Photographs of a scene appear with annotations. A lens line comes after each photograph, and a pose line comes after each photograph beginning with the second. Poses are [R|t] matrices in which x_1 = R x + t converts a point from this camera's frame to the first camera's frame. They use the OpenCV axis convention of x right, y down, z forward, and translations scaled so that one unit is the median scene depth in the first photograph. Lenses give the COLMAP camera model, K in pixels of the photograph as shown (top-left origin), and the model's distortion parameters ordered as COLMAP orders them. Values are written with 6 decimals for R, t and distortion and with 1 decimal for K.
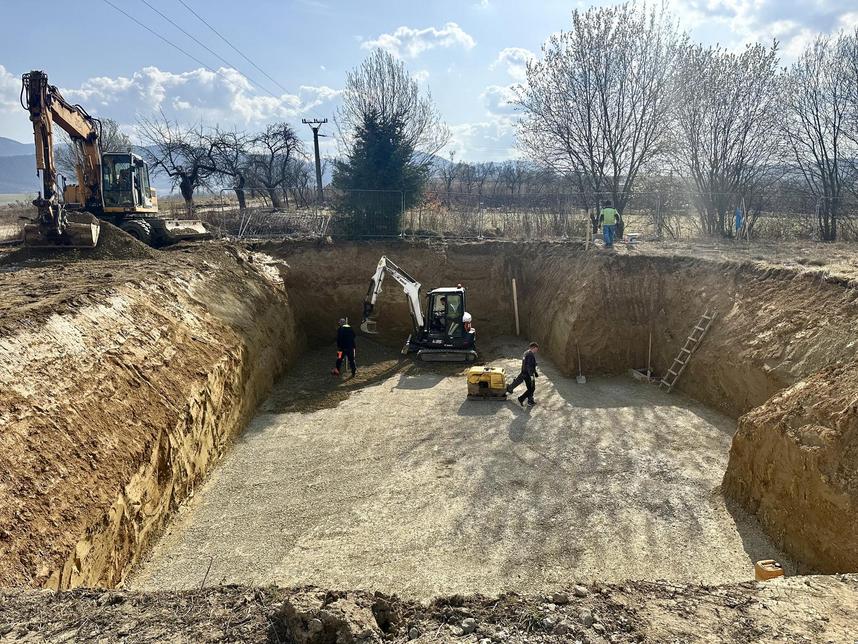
lens RADIAL K [[580.8, 0, 429.0], [0, 580.8, 322.0], [0, 0, 1]] dist [0.107805, -0.163194]
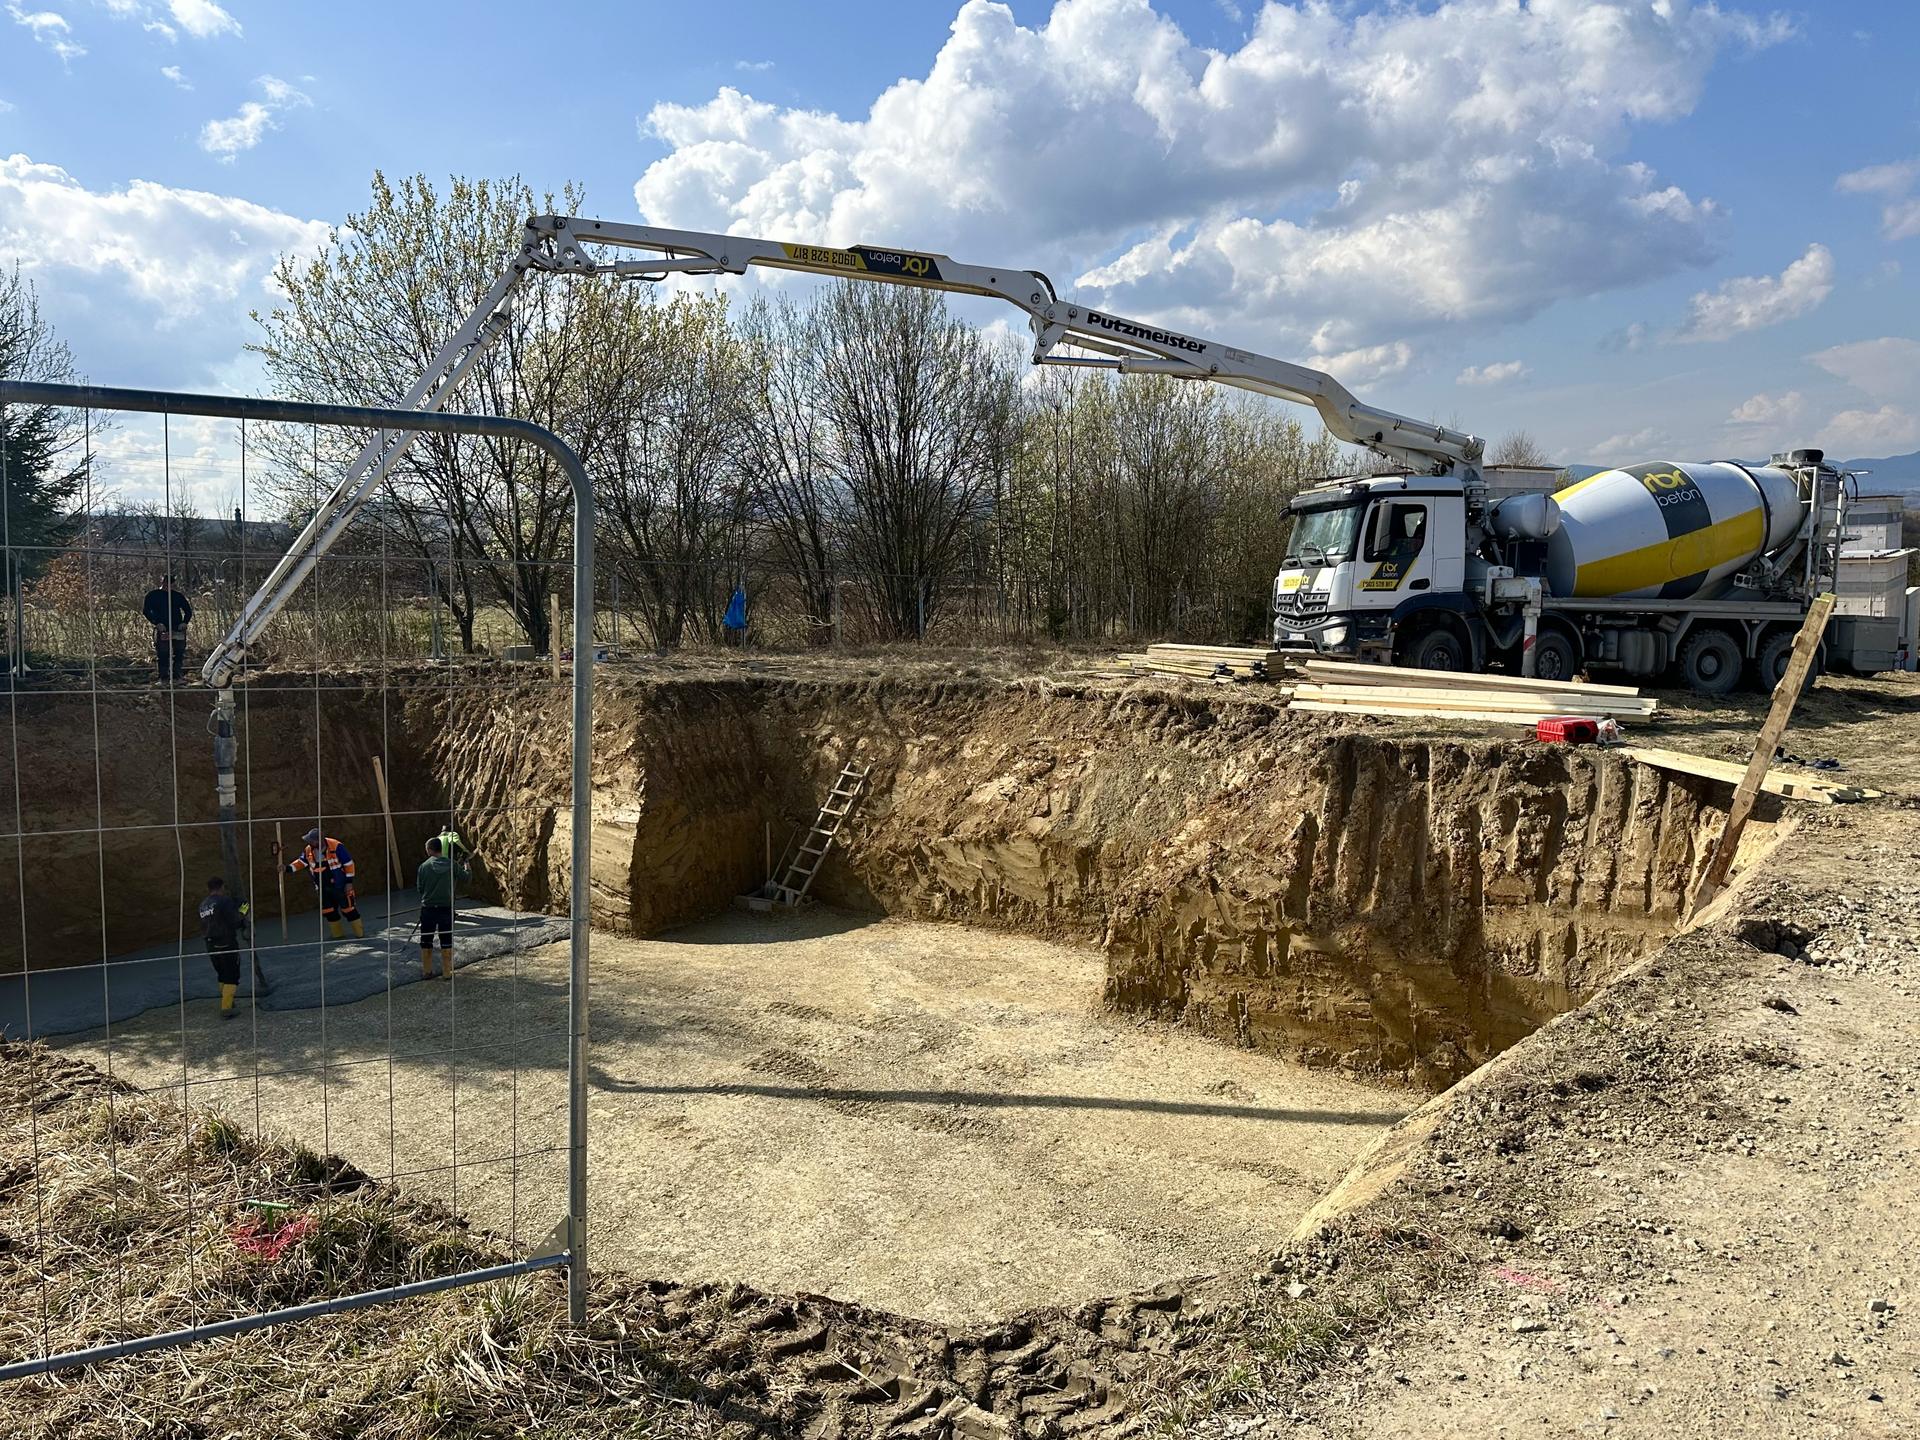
lens RADIAL K [[1372.2, 0, 930.0], [0, 1372.2, 723.1], [0, 0, 1]] dist [0.197308, -0.323825]
pose [[0.675964, -0.081449, 0.732420, -0.546648], [0.154012, 0.987540, -0.032321, -0.007084], [-0.720661, 0.134650, 0.680086, 0.037353]]
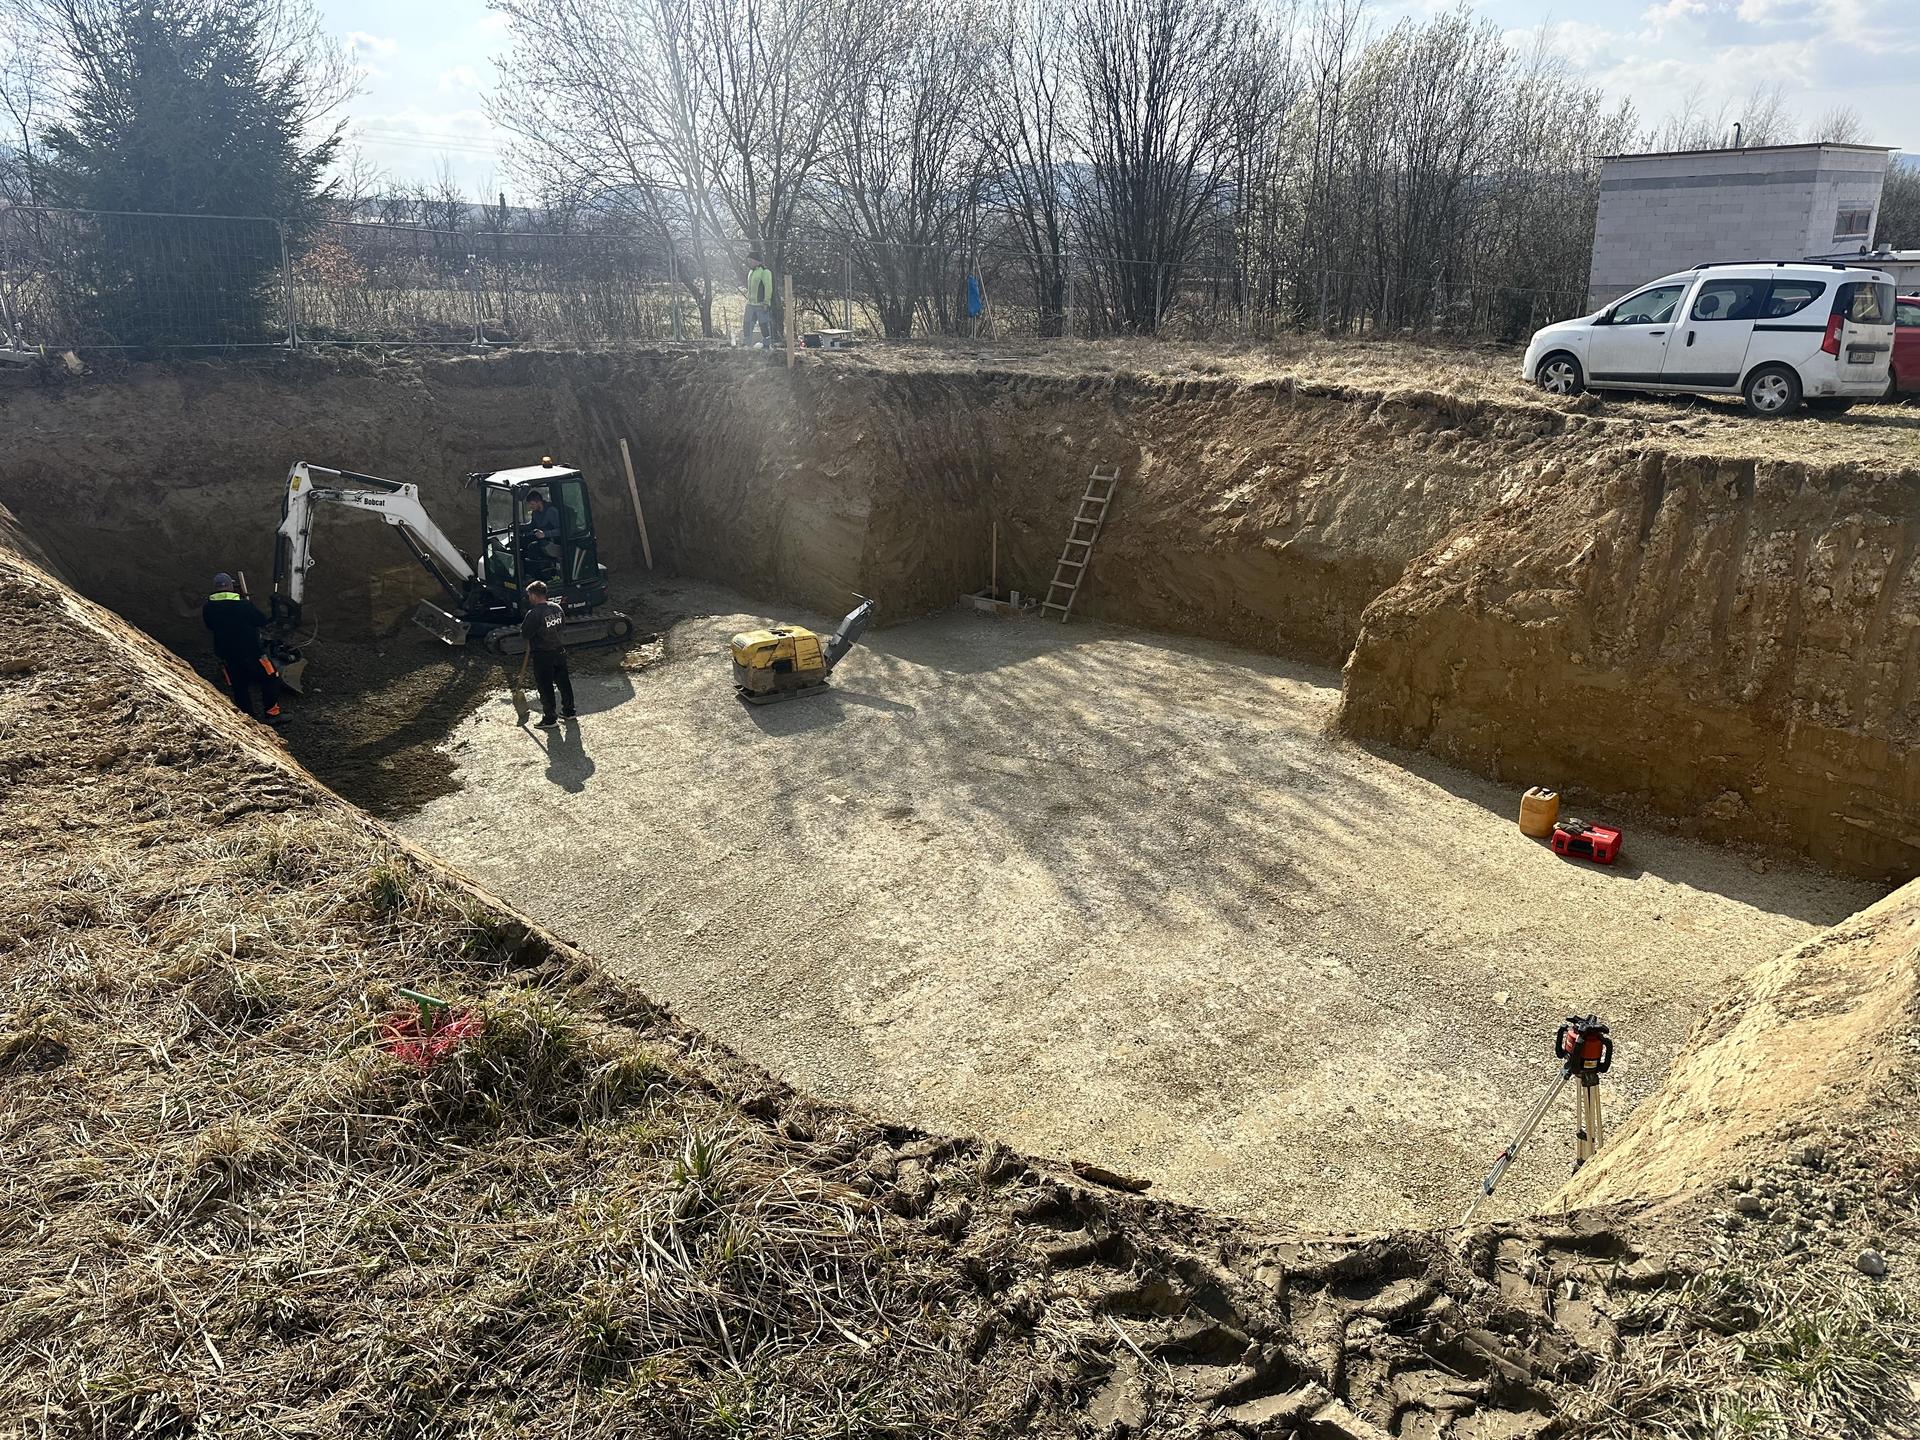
lens RADIAL K [[1299.7, 0, 960.0], [0, 1299.7, 720.0], [0, 0, 1]] dist [0.107805, -0.163194]
pose [[0.773500, -0.198450, 0.601926, -0.491190], [0.118780, 0.978278, 0.169893, -0.011089], [-0.622567, -0.059915, 0.780270, 0.117610]]
